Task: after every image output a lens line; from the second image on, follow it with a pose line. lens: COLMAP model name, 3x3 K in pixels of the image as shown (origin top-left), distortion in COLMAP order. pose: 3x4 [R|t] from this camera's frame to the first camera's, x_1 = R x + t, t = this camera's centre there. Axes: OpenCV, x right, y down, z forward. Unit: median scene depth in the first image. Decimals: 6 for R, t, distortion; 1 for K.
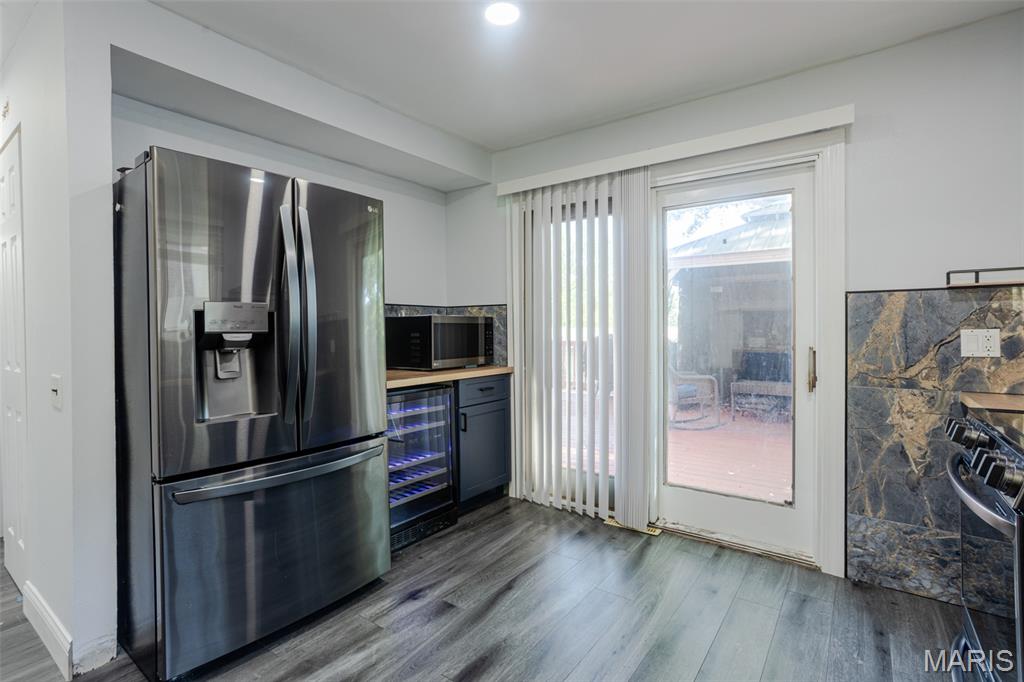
lens RADIAL K [[488.6, 0, 514.6], [0, 488.6, 337.9], [0, 0, 1]] dist [0.005518, 0.001599]
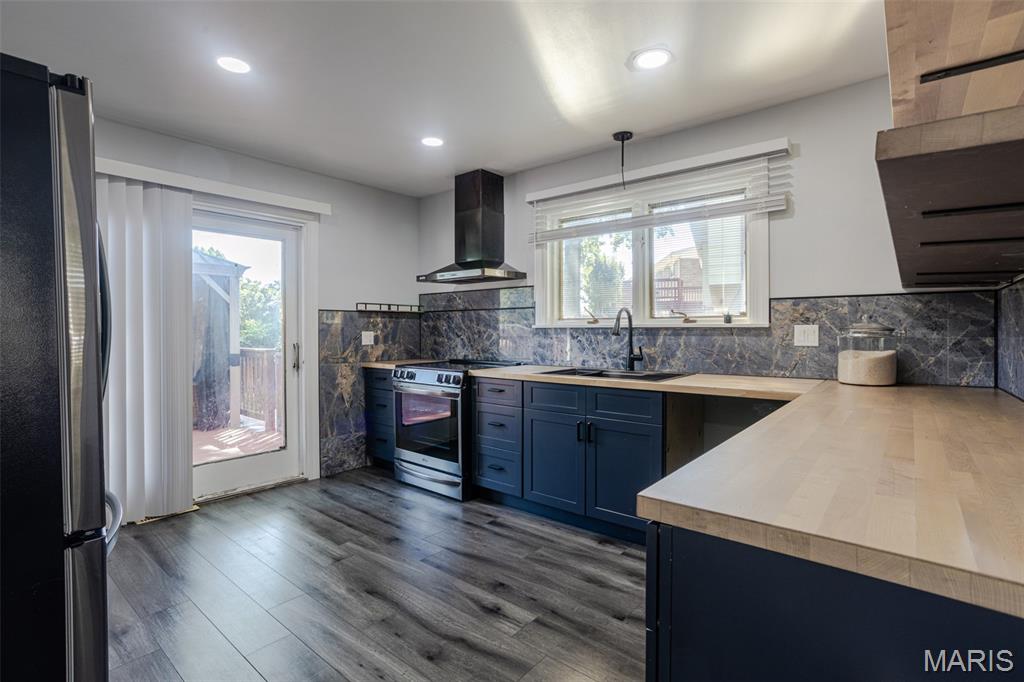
lens RADIAL K [[488.6, 0, 514.1], [0, 488.6, 338.1], [0, 0, 1]] dist [0.005518, 0.001599]
pose [[0.086496, -0.013199, 0.996165, -1.012943], [0.021390, 0.999706, 0.011389, -0.000027], [-0.996023, 0.020323, 0.086753, 0.183610]]
